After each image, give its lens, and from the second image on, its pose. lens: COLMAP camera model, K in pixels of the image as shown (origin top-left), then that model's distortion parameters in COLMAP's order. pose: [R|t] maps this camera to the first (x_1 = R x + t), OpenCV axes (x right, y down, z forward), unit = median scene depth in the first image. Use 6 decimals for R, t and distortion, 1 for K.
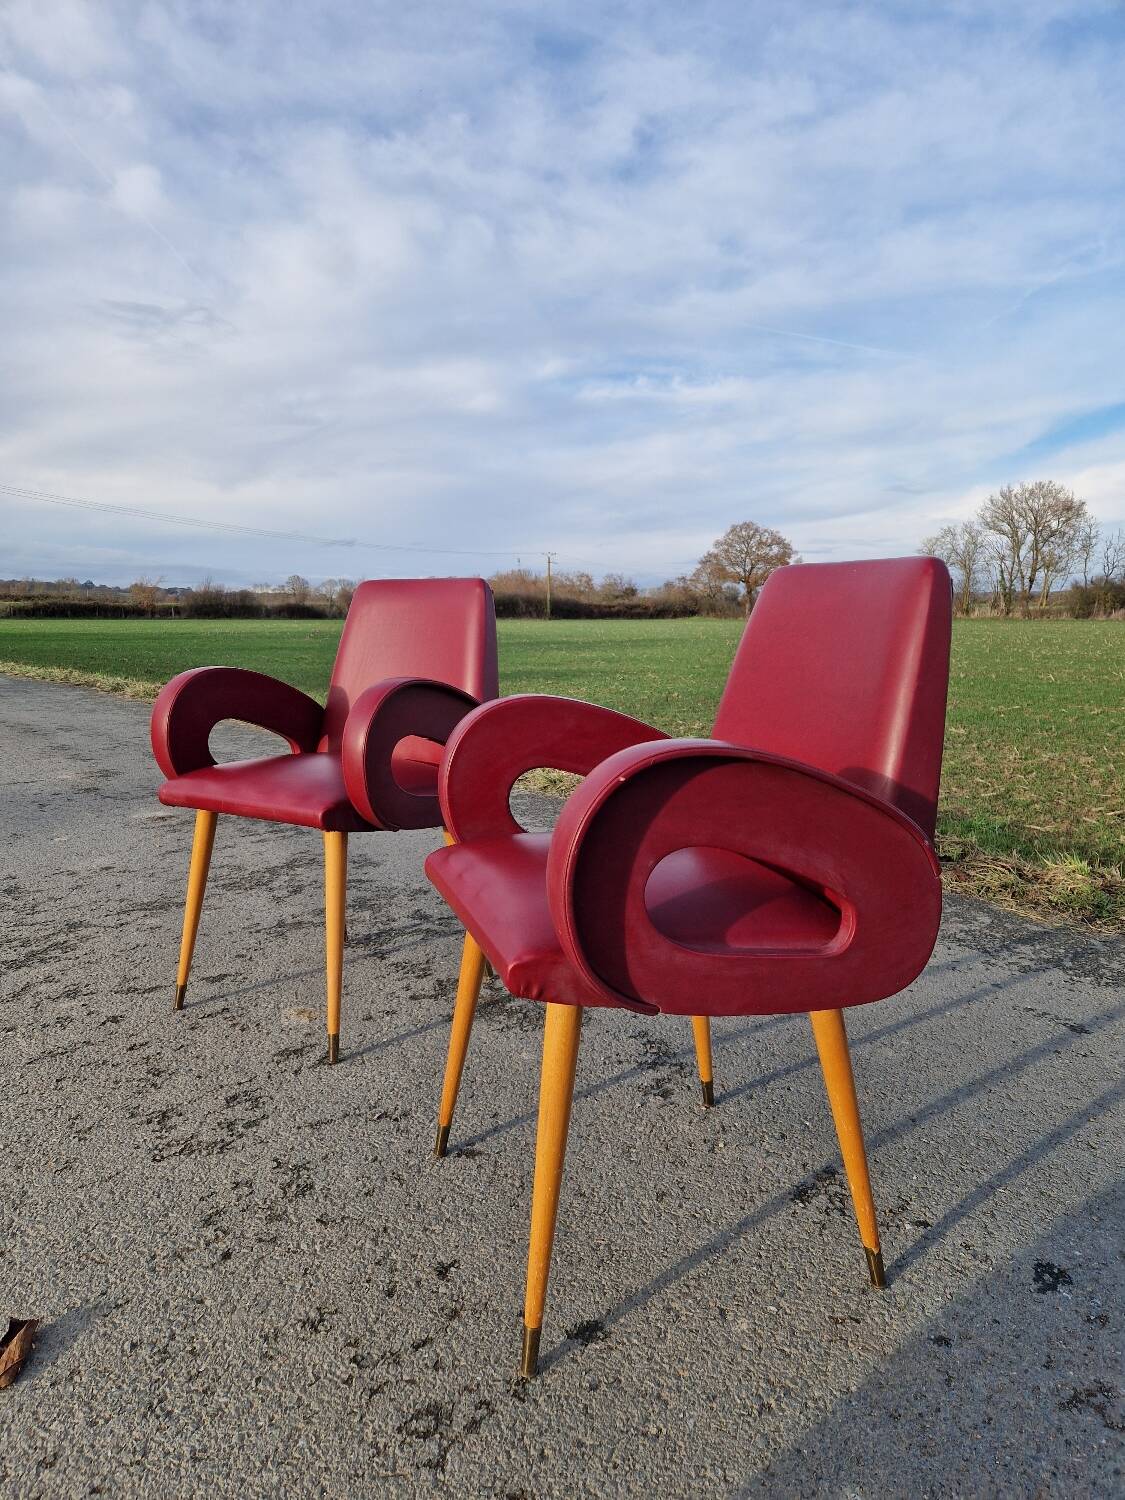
lens RADIAL K [[997.2, 0, 562.3], [0, 997.2, 785.5], [0, 0, 1]] dist [0.070617, -0.061727]
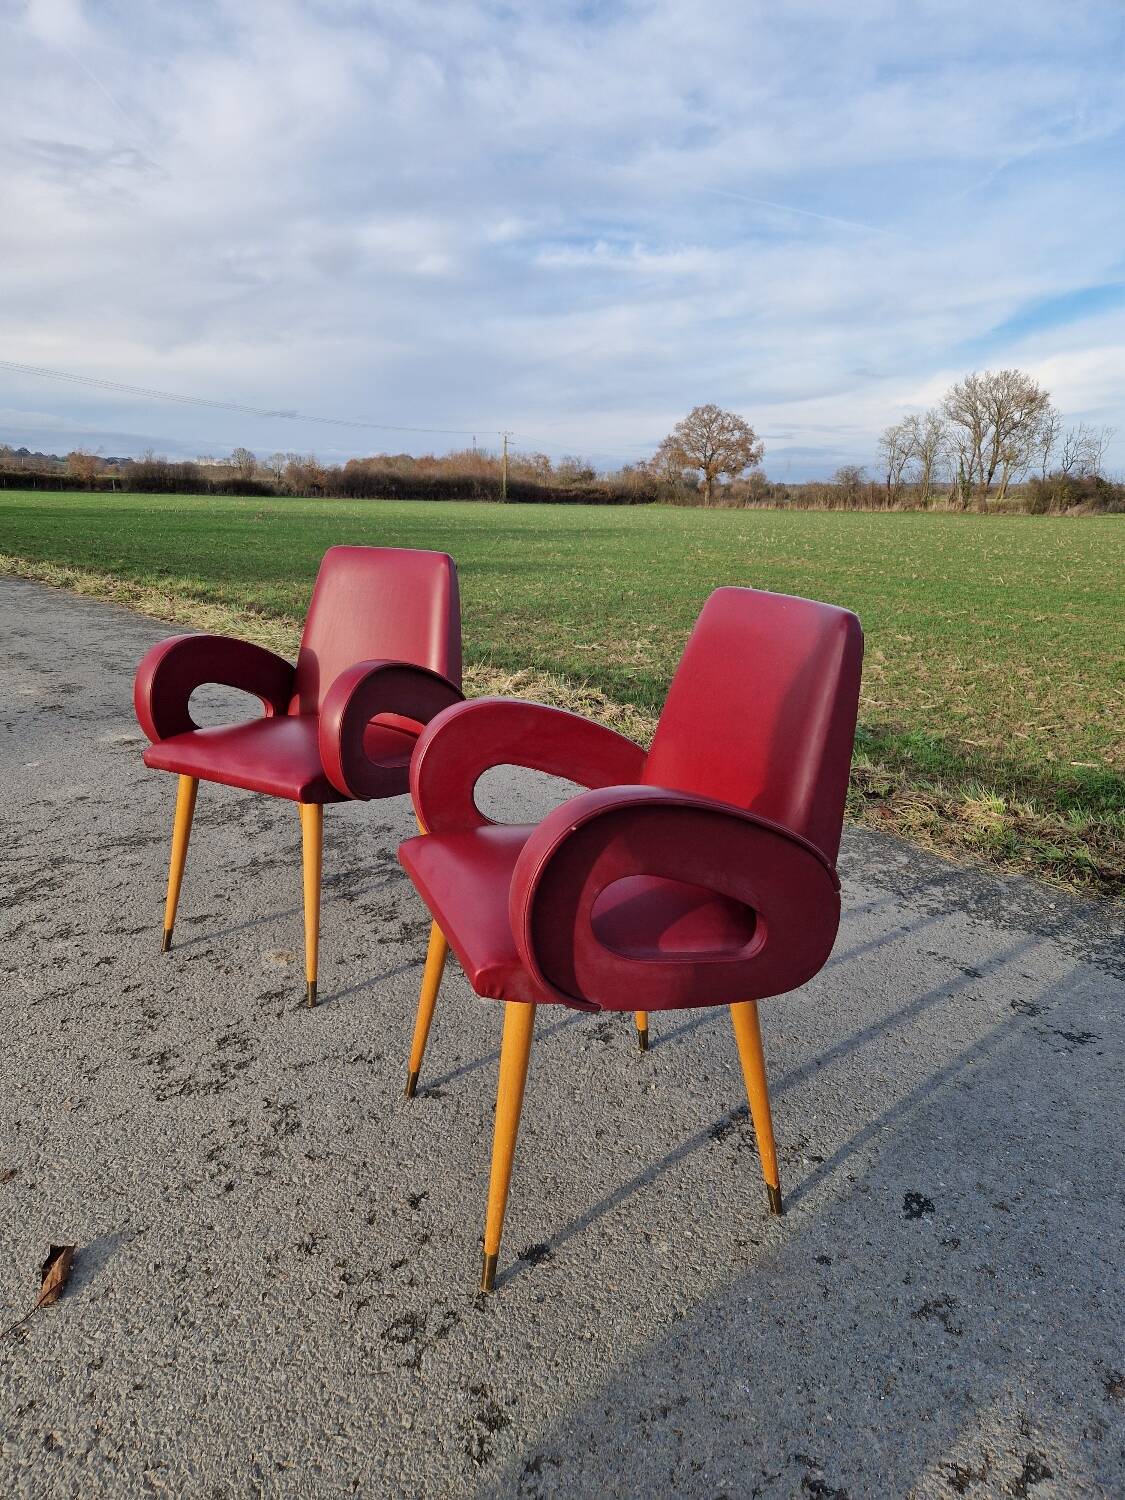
lens RADIAL K [[996.5, 0, 551.0], [0, 996.5, 776.3], [0, 0, 1]] dist [0.076466, -0.071035]
pose [[0.999216, 0.014302, 0.036911, -0.005456], [-0.018199, 0.994036, 0.107521, -0.087814], [-0.035153, -0.108109, 0.993517, -0.078026]]
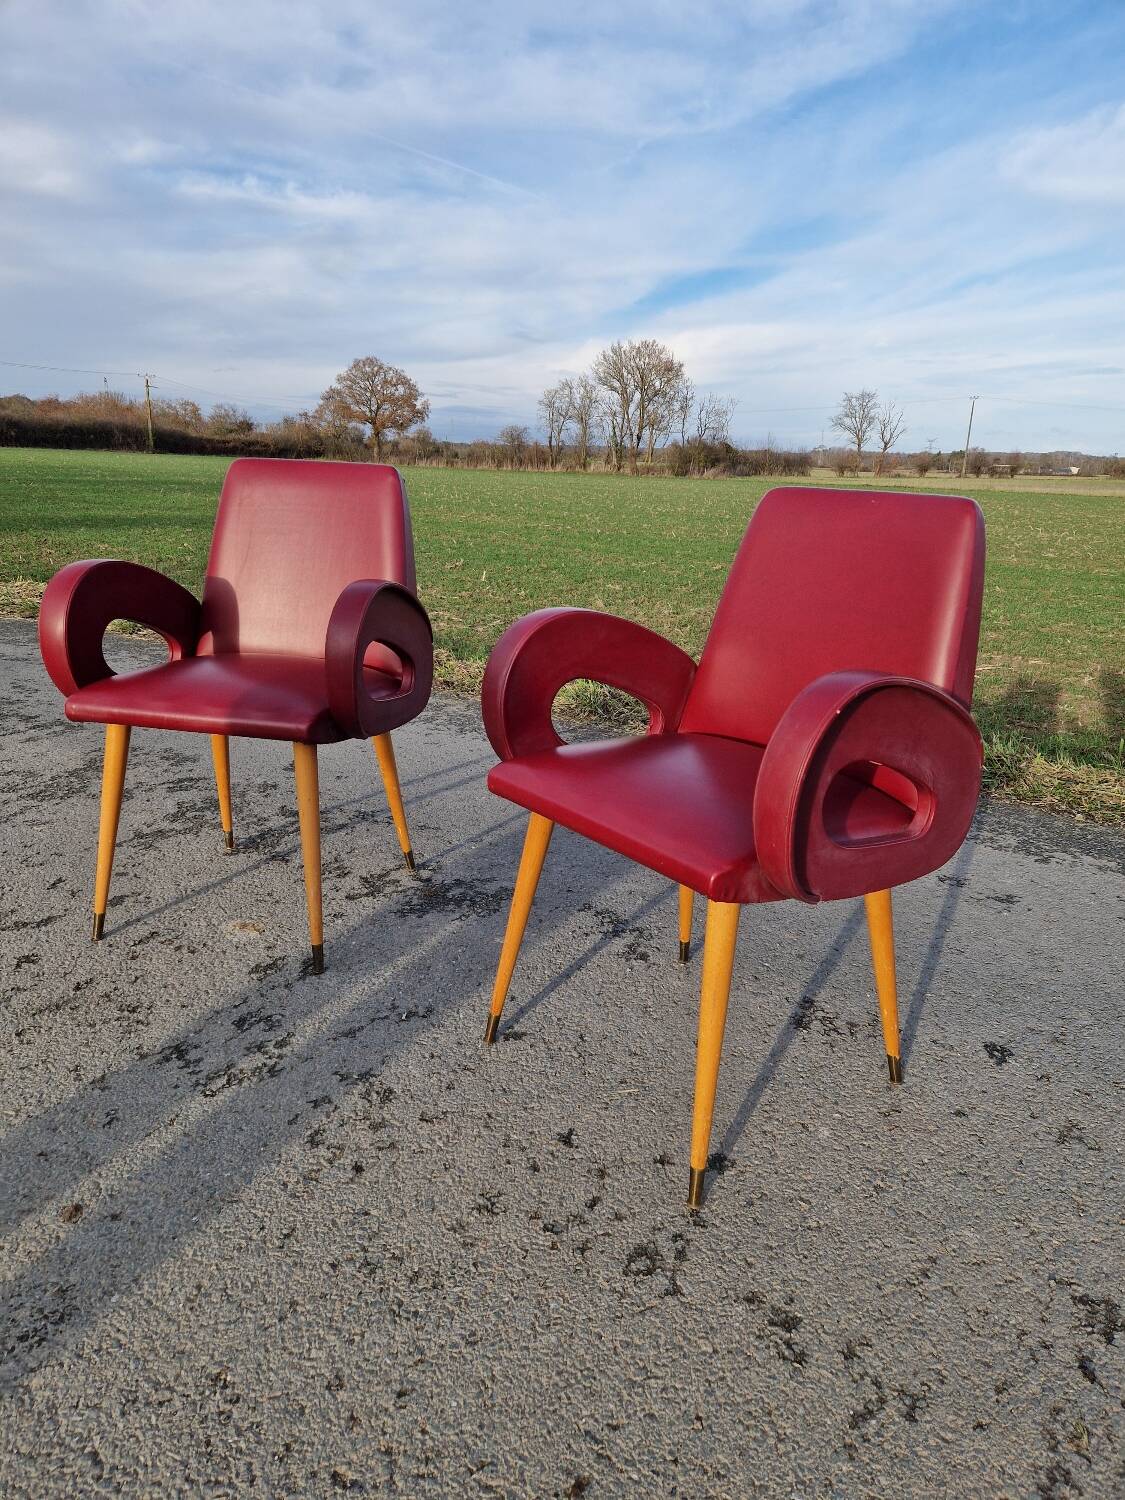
lens RADIAL K [[1019.8, 0, 557.7], [0, 1019.8, 740.6], [0, 0, 1]] dist [0.078479, -0.075040]
pose [[0.932021, -0.059546, 0.357479, -0.302291], [0.022558, 0.994029, 0.106764, -0.045177], [-0.361702, -0.091442, 0.927799, -0.002007]]
